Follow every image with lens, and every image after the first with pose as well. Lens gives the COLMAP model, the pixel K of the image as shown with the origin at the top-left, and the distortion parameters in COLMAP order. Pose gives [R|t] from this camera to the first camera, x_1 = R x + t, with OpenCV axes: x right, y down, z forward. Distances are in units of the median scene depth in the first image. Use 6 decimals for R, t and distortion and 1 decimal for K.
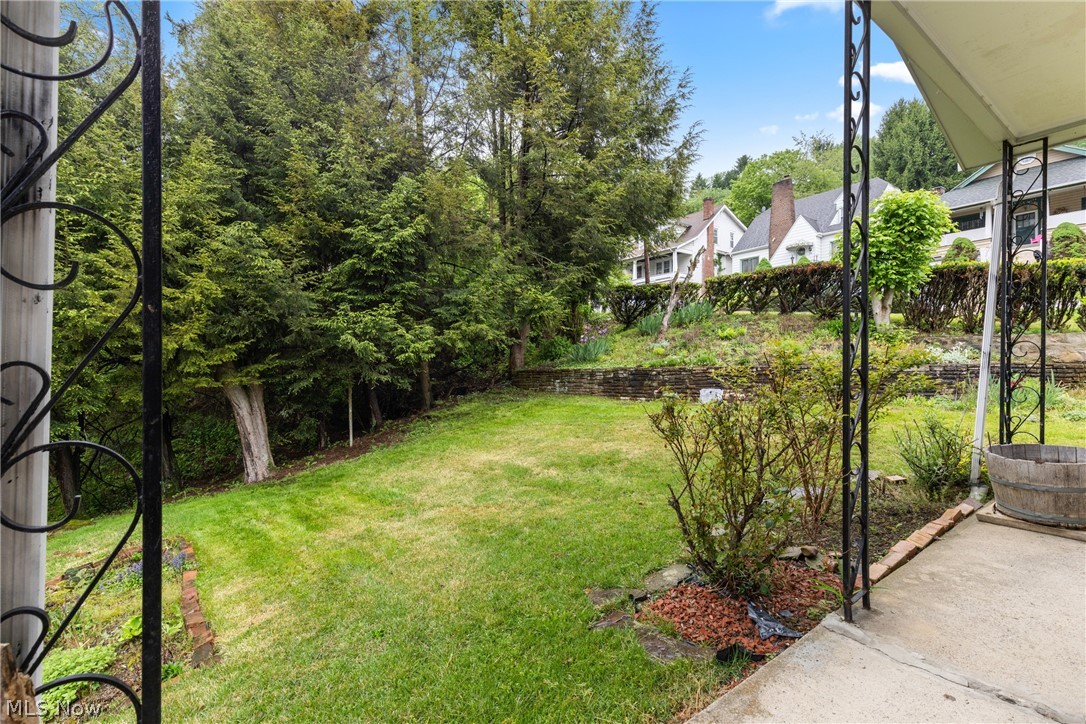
lens RADIAL K [[488.4, 0, 545.7], [0, 488.4, 364.3], [0, 0, 1]] dist [0.007189, -0.001895]
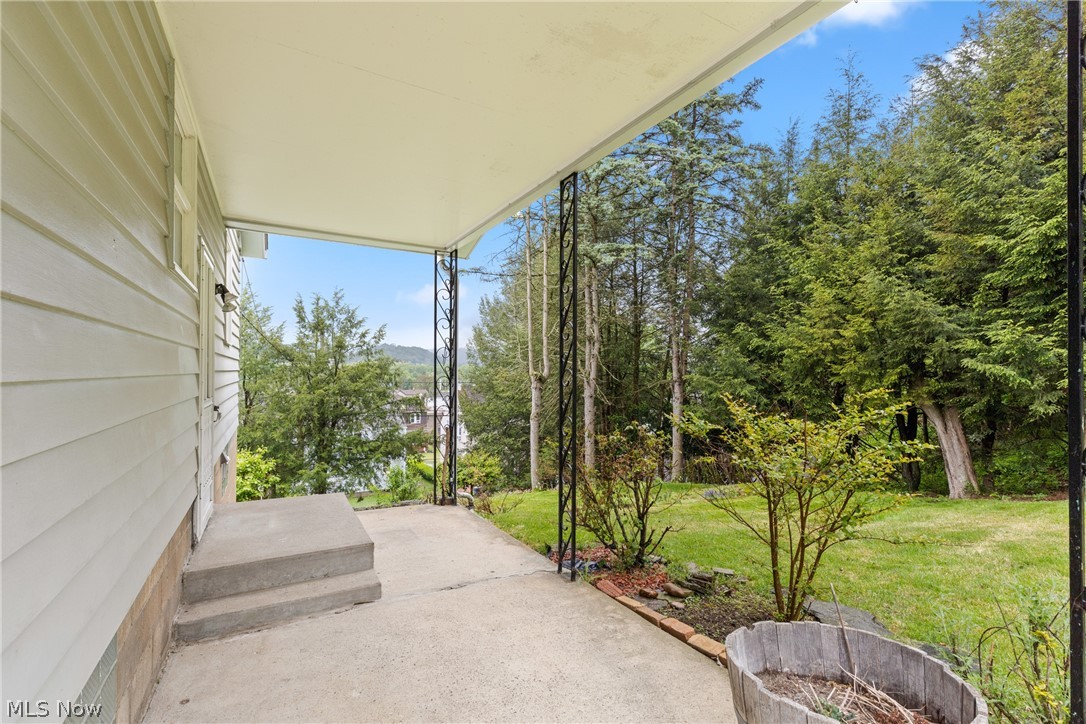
lens RADIAL K [[488.4, 0, 545.5], [0, 488.4, 364.5], [0, 0, 1]] dist [0.007189, -0.001895]
pose [[-0.131554, -0.008884, -0.991269, 0.663178], [0.004149, 0.999946, -0.009512, -0.046407], [0.991300, -0.005365, -0.131510, 0.342653]]
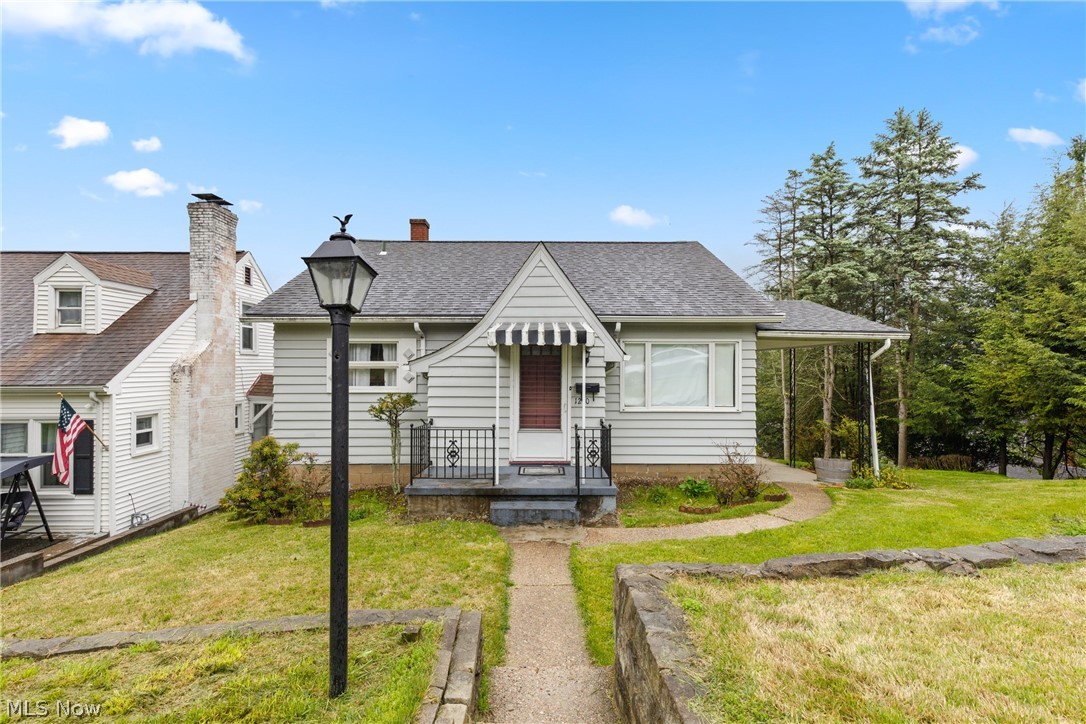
lens RADIAL K [[488.4, 0, 539.6], [0, 488.4, 368.7], [0, 0, 1]] dist [0.007189, -0.001895]
pose [[-0.596924, -0.008166, -0.802256, 1.979844], [0.003035, 0.999918, -0.012436, -0.141522], [0.802292, -0.009859, -0.596850, 0.607975]]
